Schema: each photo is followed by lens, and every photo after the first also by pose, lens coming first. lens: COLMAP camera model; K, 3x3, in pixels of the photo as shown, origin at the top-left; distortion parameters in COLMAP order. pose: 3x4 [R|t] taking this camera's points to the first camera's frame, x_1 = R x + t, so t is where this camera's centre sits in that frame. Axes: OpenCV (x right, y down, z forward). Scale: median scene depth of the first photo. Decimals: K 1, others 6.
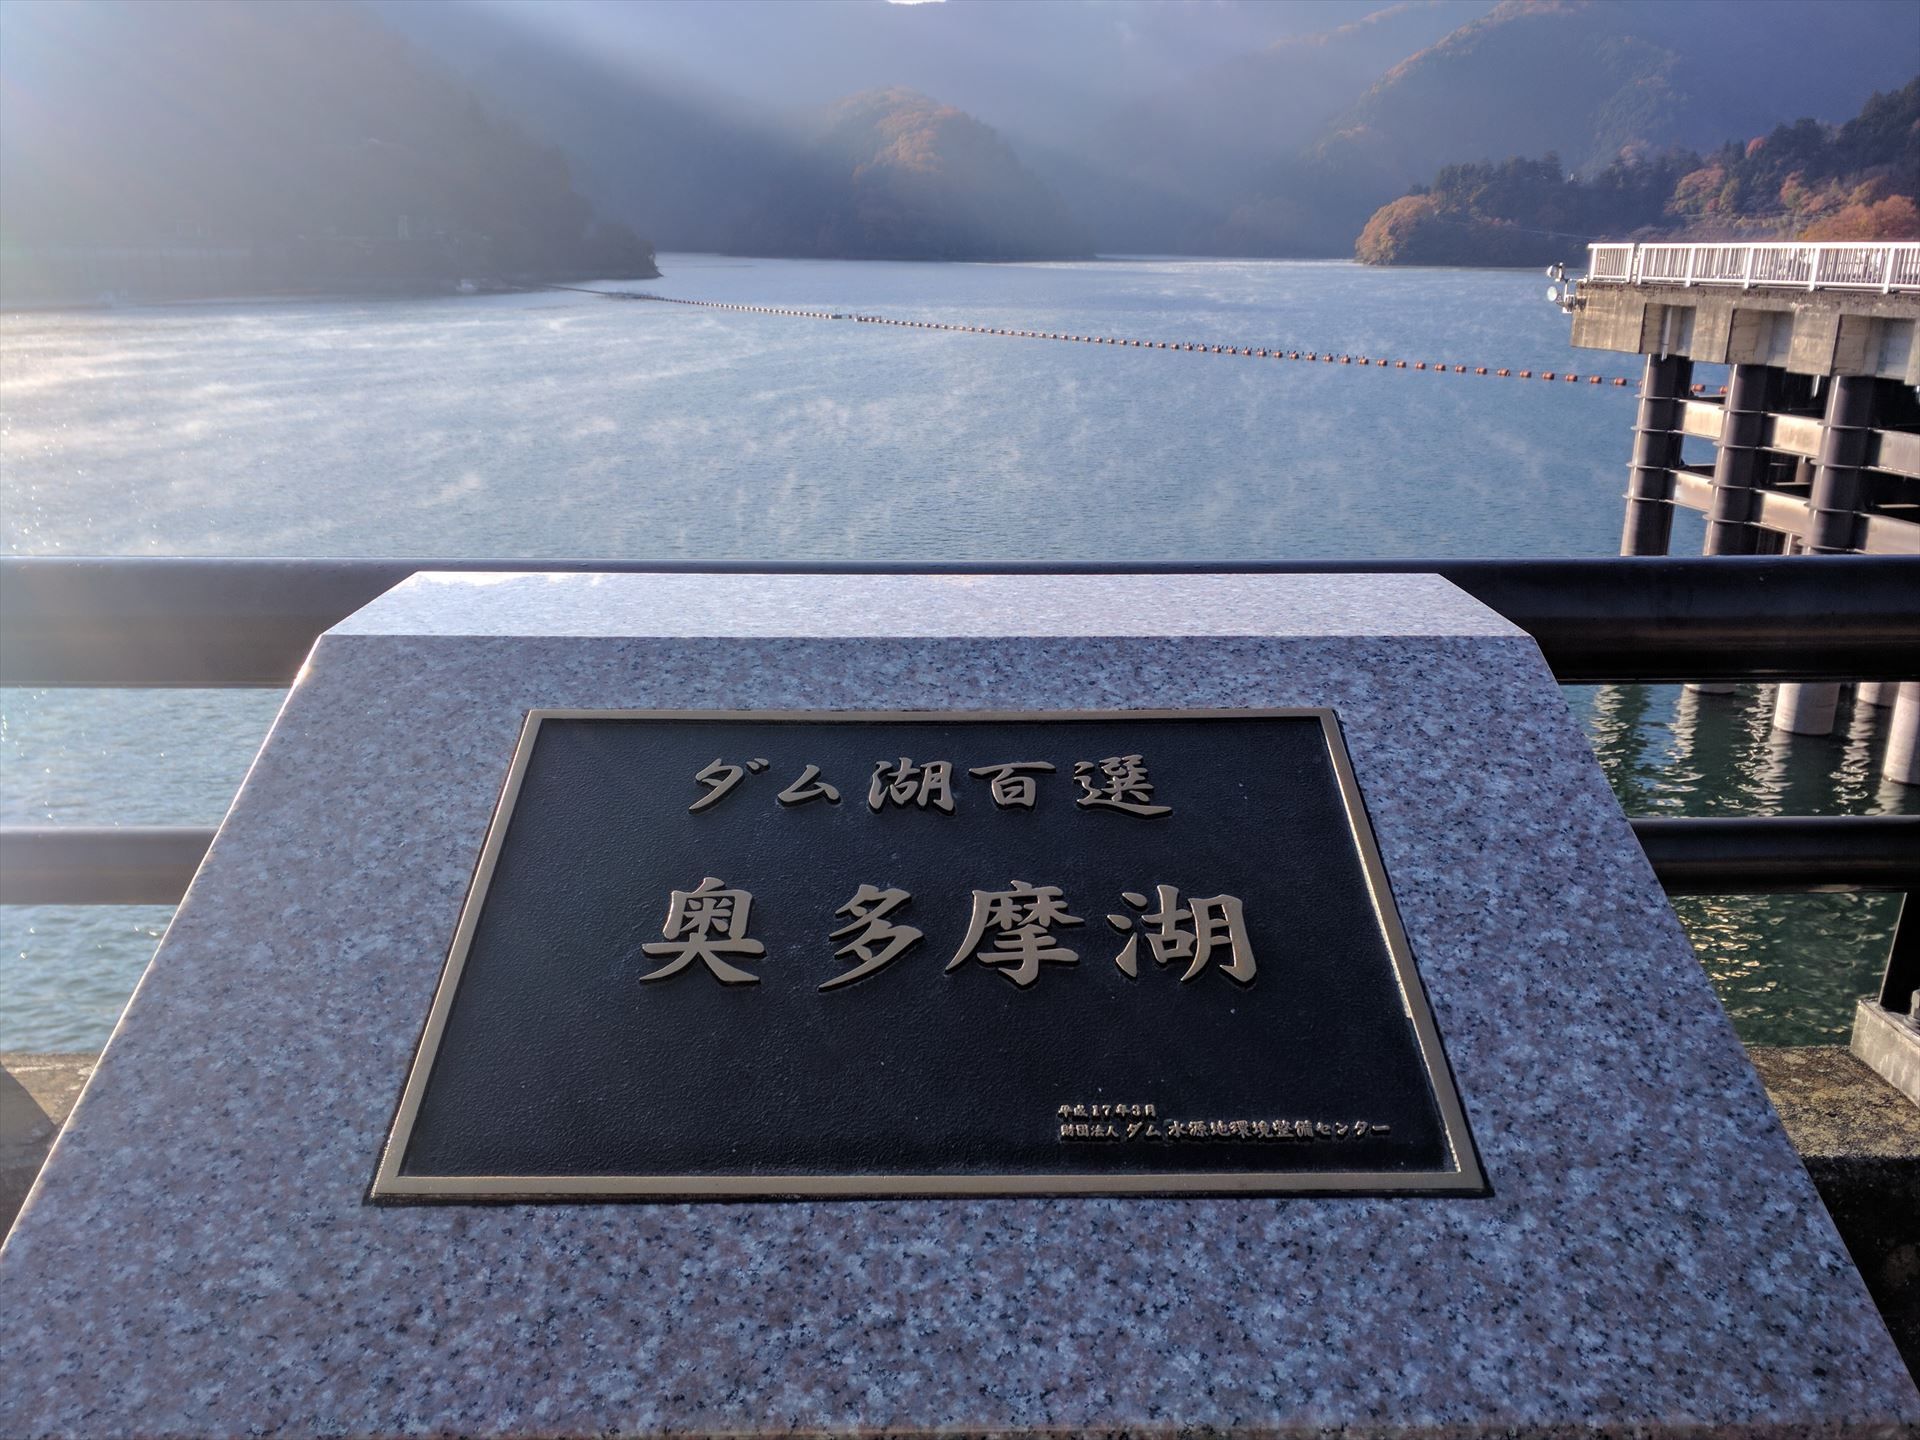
lens RADIAL K [[1635.1, 0, 960.0], [0, 1635.1, 720.0], [0, 0, 1]] dist [0.159683, -0.359329]
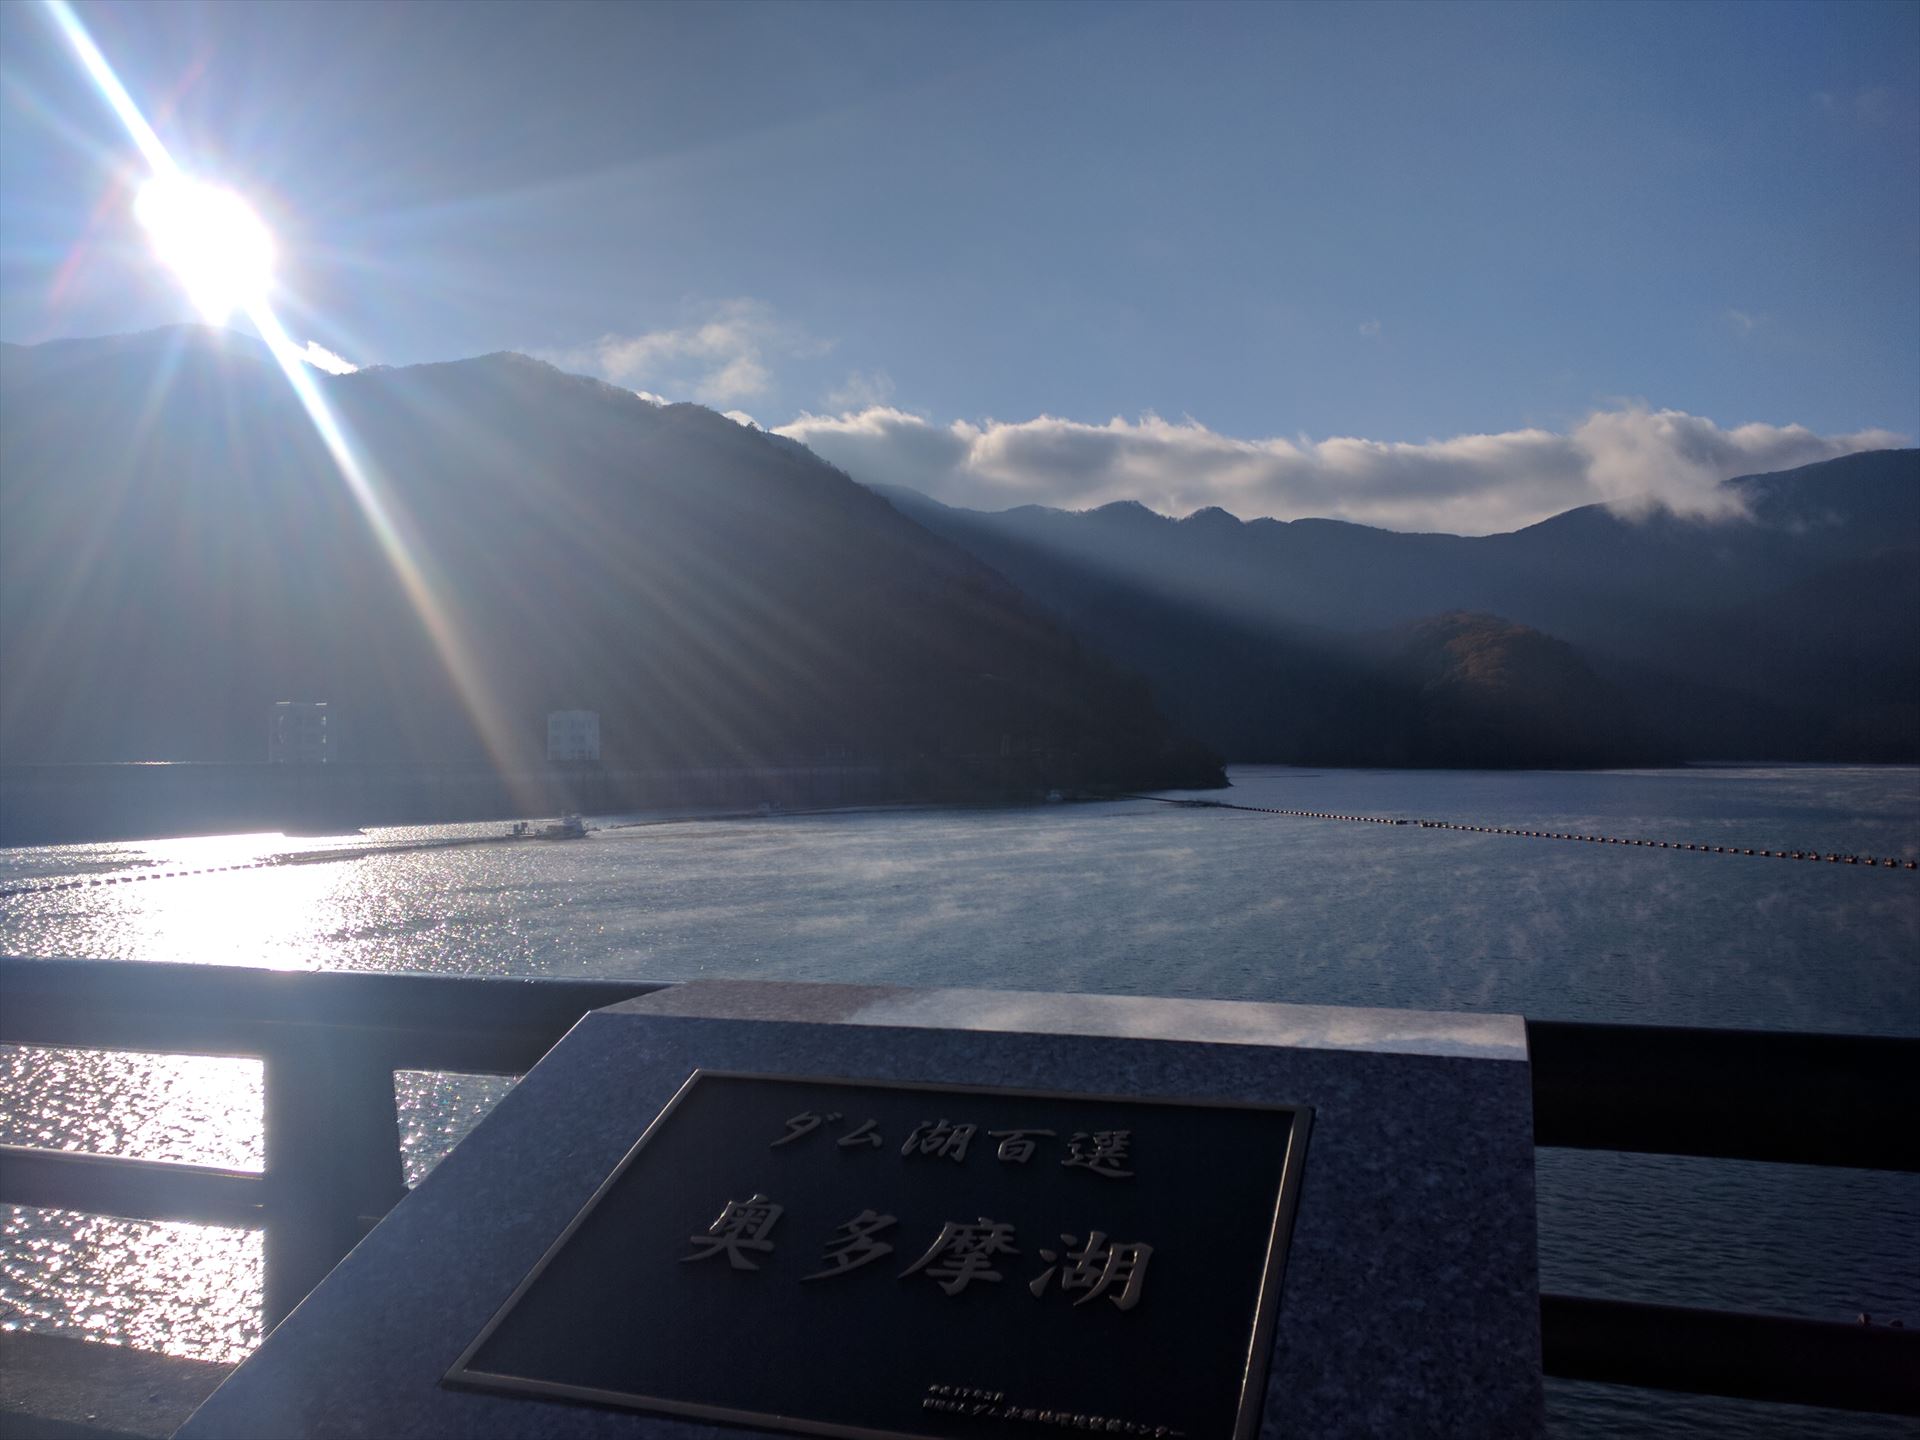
lens RADIAL K [[1635.1, 0, 960.0], [0, 1635.1, 720.0], [0, 0, 1]] dist [0.159683, -0.359329]
pose [[0.936434, -0.020311, -0.350256, 0.432325], [-0.085370, 0.955126, -0.283631, 0.089247], [0.340299, 0.295504, 0.892678, -0.208995]]
